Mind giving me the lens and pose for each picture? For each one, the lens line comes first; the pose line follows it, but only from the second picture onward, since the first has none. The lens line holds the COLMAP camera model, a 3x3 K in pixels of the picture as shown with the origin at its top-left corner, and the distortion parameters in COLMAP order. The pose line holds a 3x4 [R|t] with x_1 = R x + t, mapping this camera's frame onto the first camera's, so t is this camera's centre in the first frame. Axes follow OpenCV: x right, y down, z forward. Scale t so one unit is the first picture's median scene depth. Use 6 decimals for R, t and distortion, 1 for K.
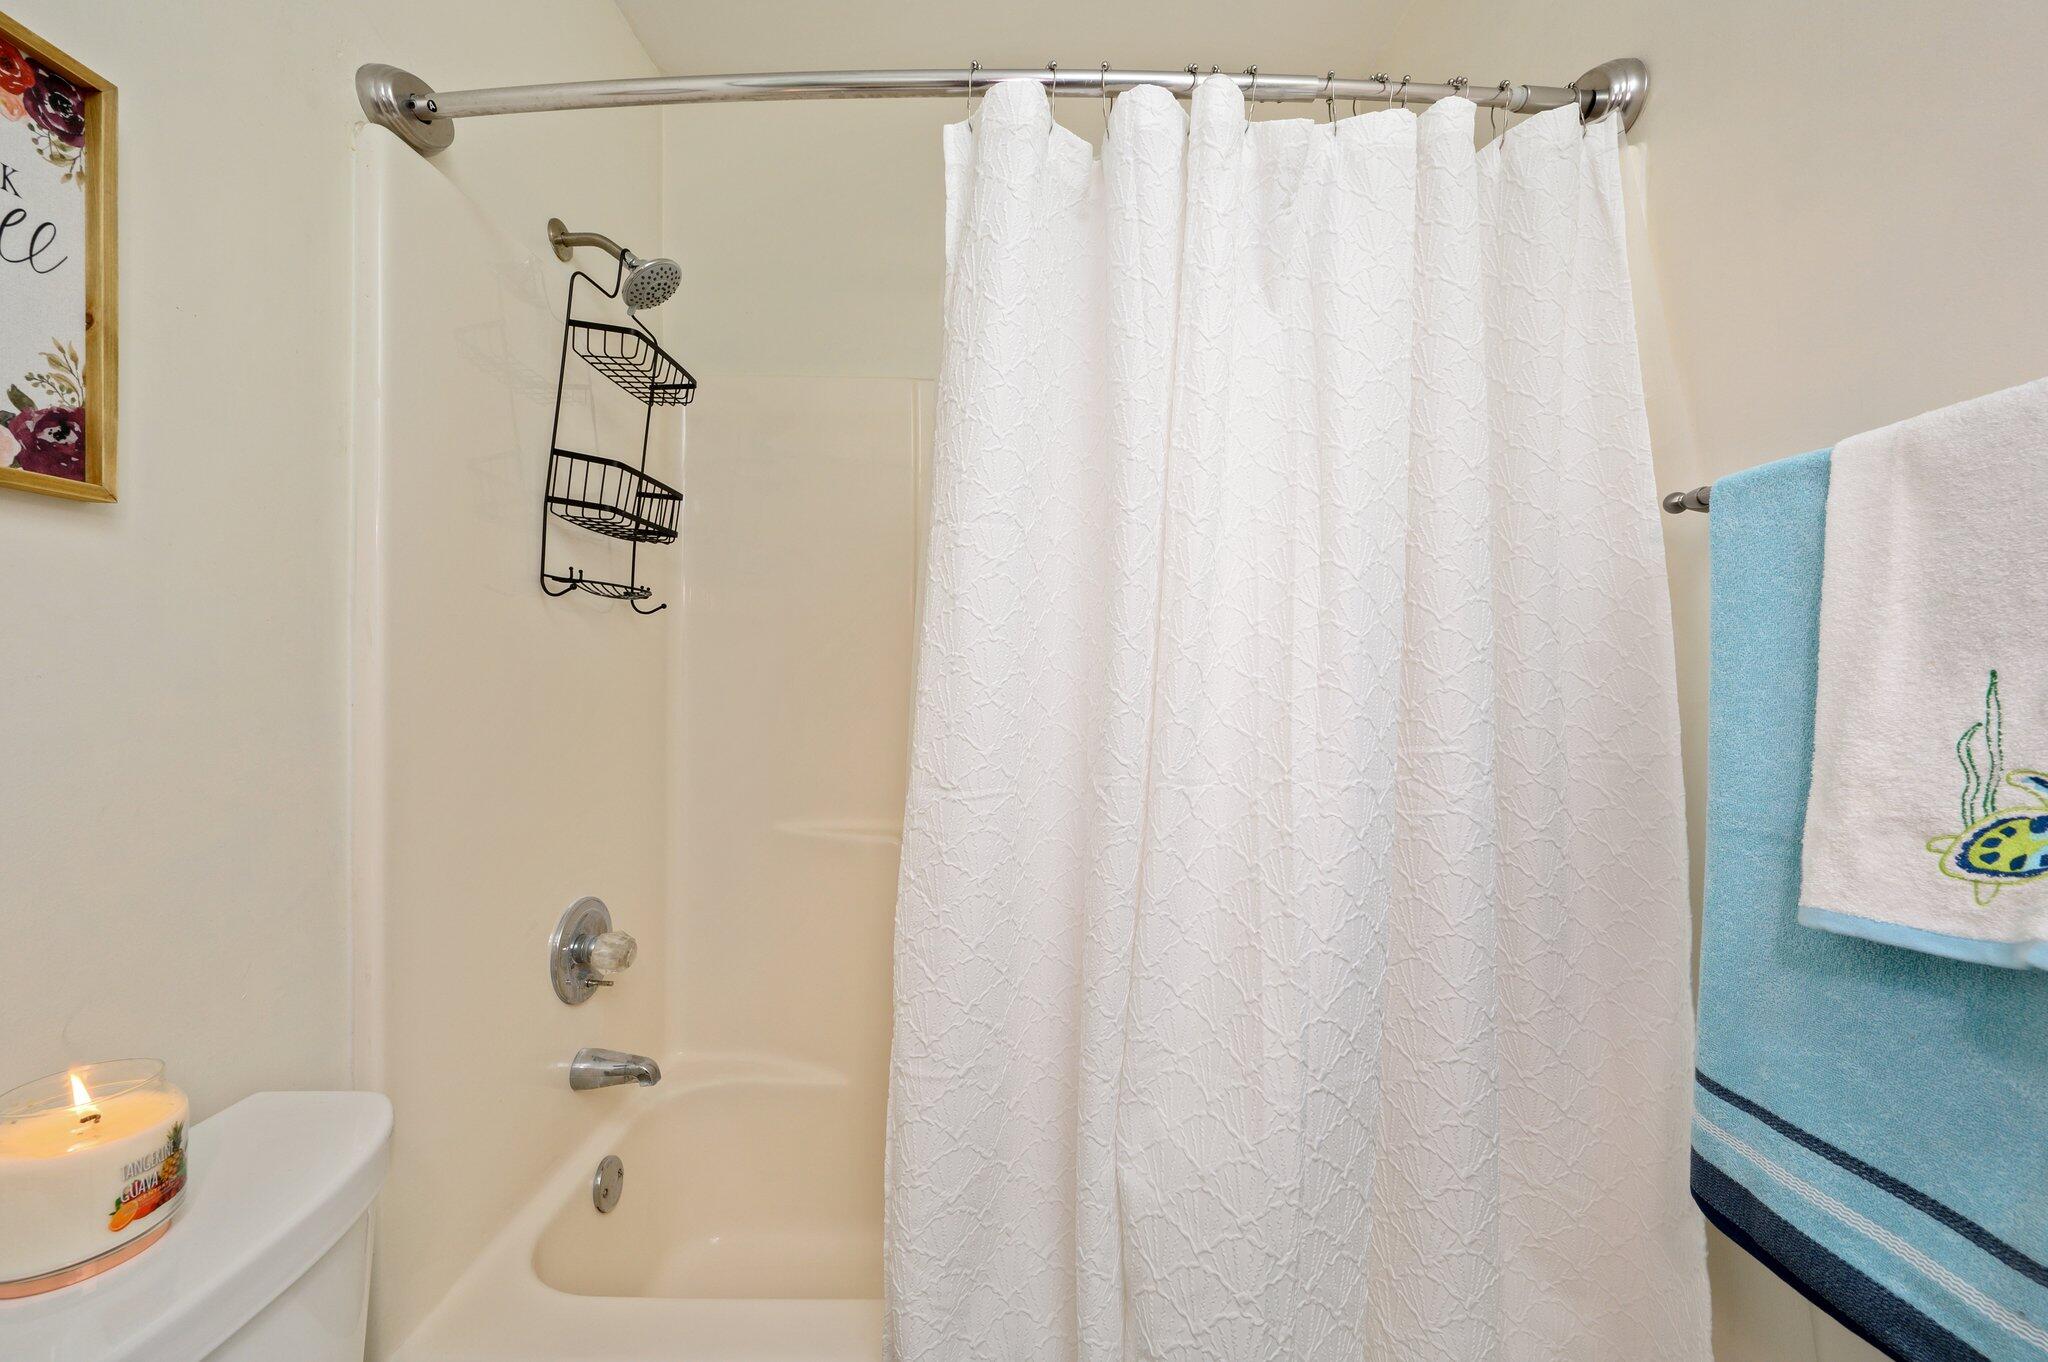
lens RADIAL K [[837.1, 0, 1027.3], [0, 837.1, 678.0], [0, 0, 1]] dist [0.001053, -0.000360]
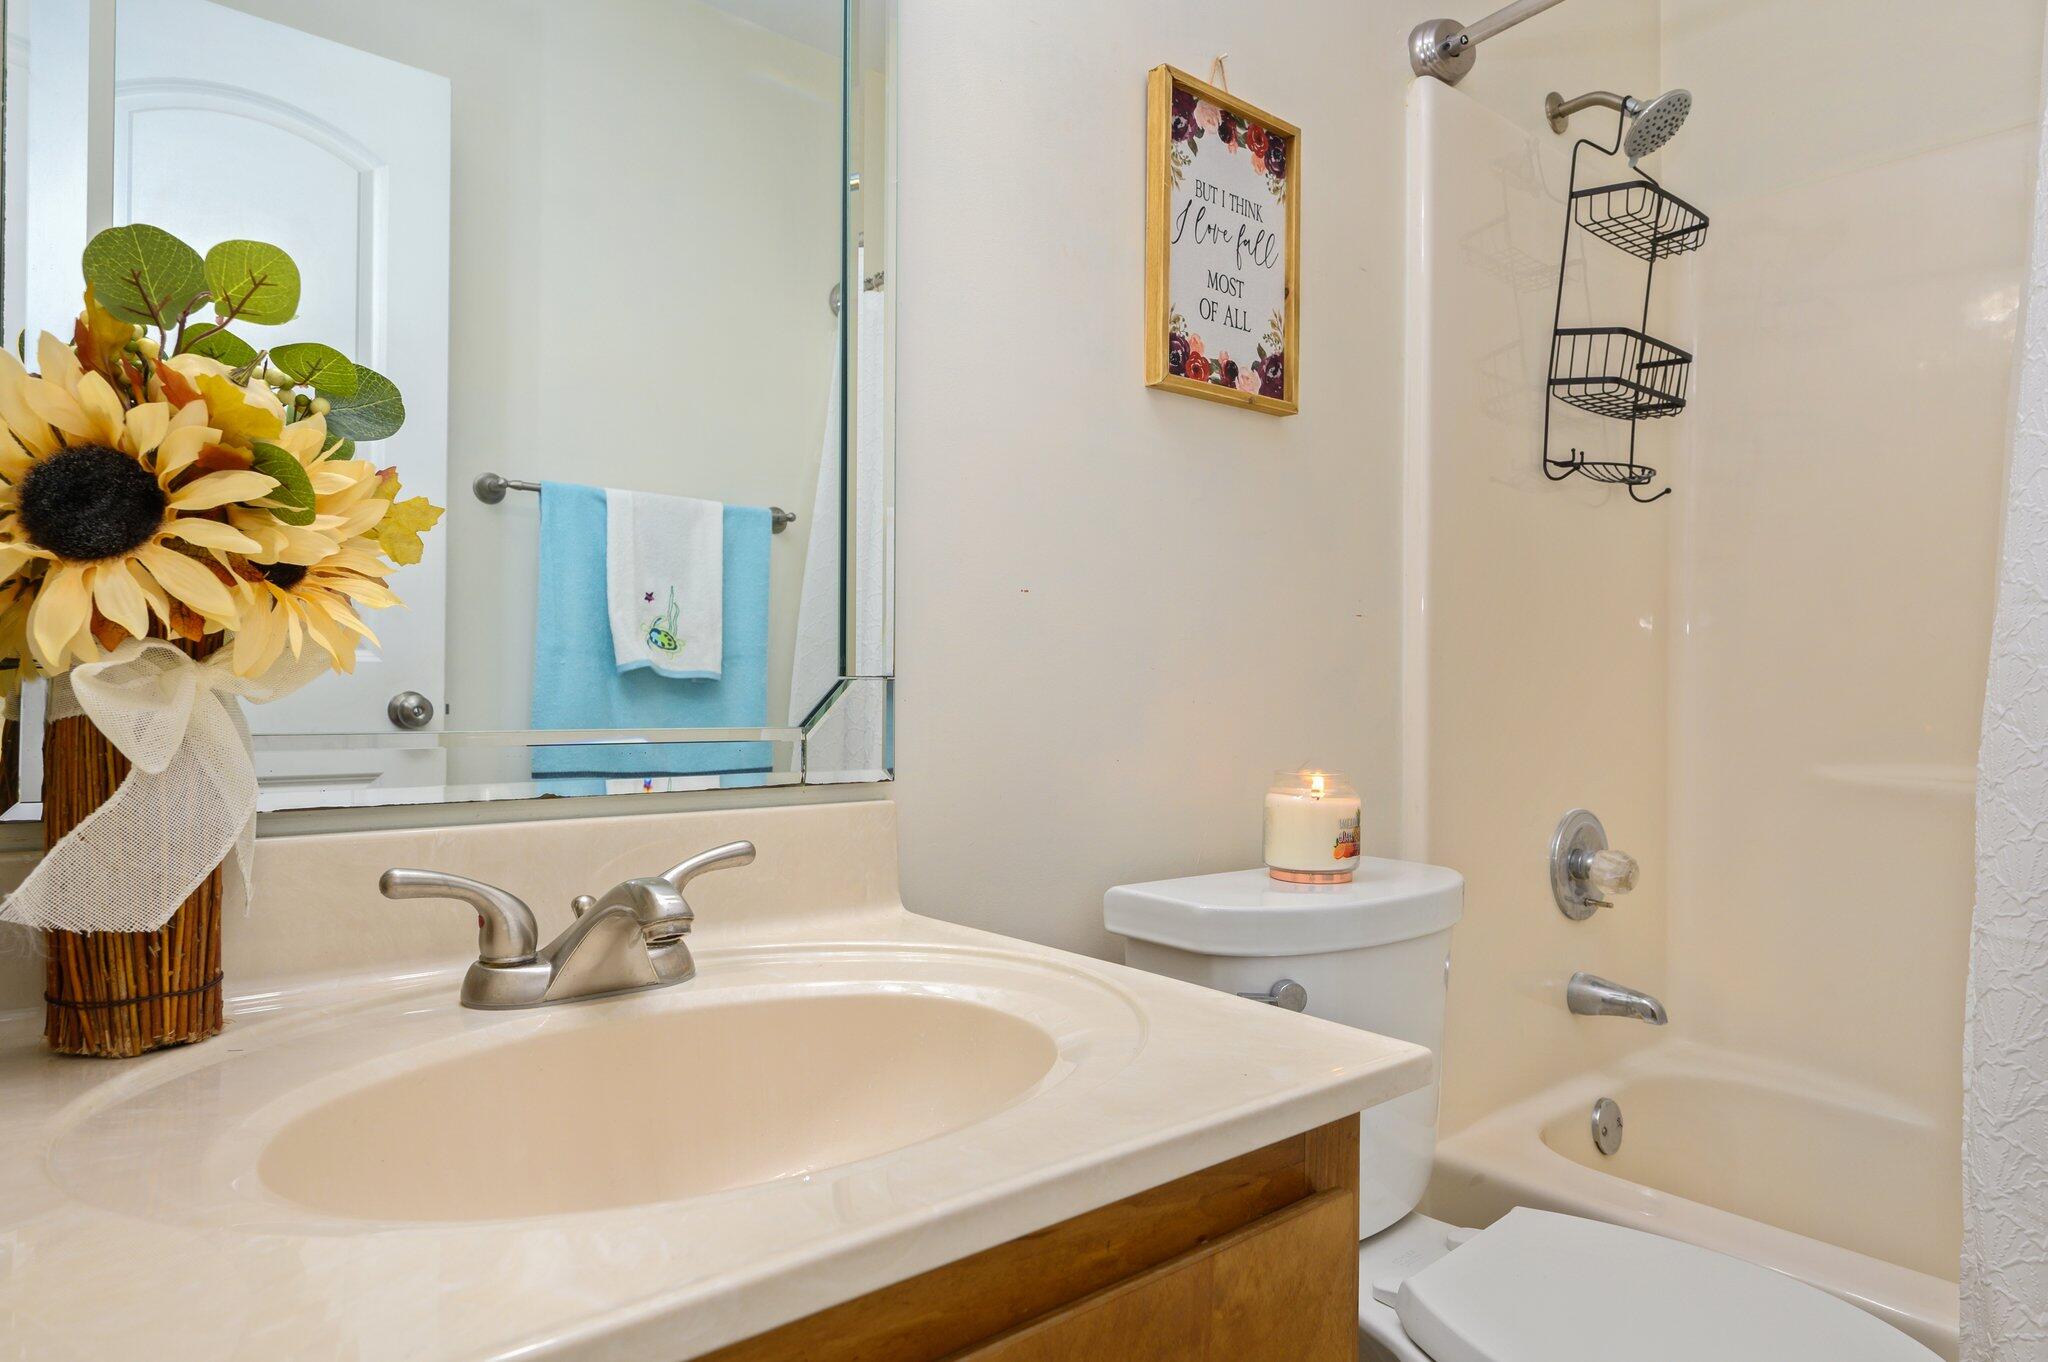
lens RADIAL K [[1170.2, 0, 1030.3], [0, 1170.2, 682.0], [0, 0, 1]] dist [-0.005492, -0.001033]
pose [[0.633410, 0.000506, -0.773816, 0.098183], [0.004221, 0.999983, 0.004108, 0.124998], [0.773805, -0.005868, 0.633397, -0.329672]]
